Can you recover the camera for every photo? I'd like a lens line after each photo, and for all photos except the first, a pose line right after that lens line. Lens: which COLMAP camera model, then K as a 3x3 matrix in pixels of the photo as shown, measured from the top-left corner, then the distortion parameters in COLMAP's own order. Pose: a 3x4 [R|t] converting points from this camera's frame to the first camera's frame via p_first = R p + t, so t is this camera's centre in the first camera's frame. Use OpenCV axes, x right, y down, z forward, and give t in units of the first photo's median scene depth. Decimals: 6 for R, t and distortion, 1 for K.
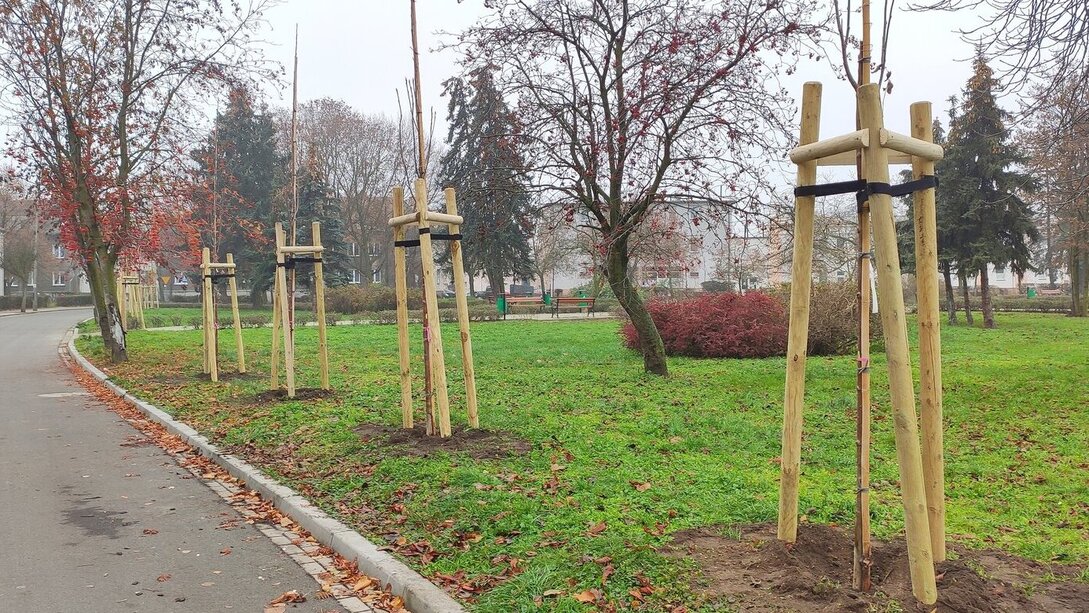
lens RADIAL K [[950.9, 0, 544.5], [0, 950.9, 306.5], [0, 0, 1]] dist [0.106985, -0.181878]
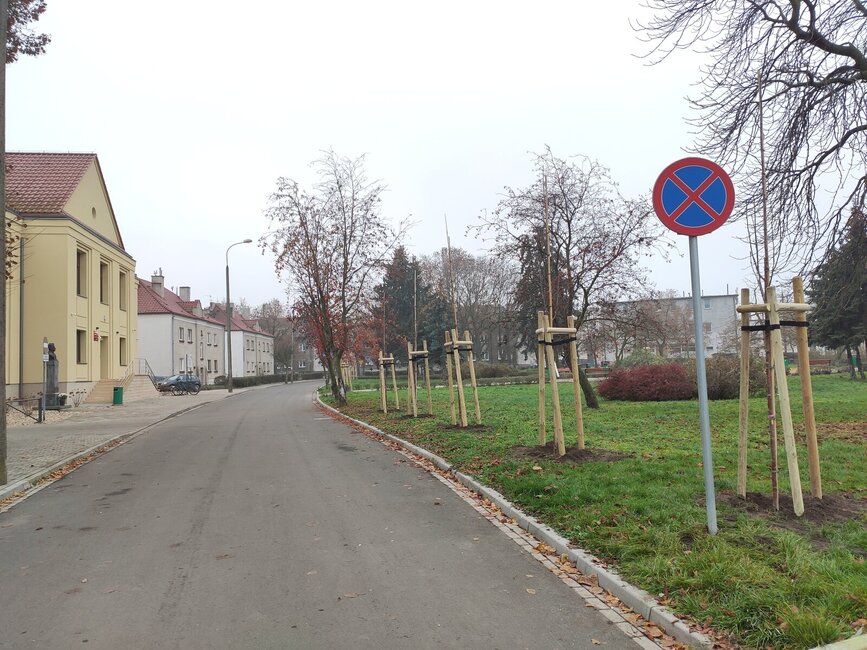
lens RADIAL K [[660.5, 0, 433.5], [0, 660.5, 325.0], [0, 0, 1]] dist [0.044687, 0.001527]
pose [[0.964995, -0.042251, -0.258841, 0.123020], [0.022745, 0.996702, -0.077899, -0.000910], [0.261278, 0.069285, 0.962774, -0.332216]]
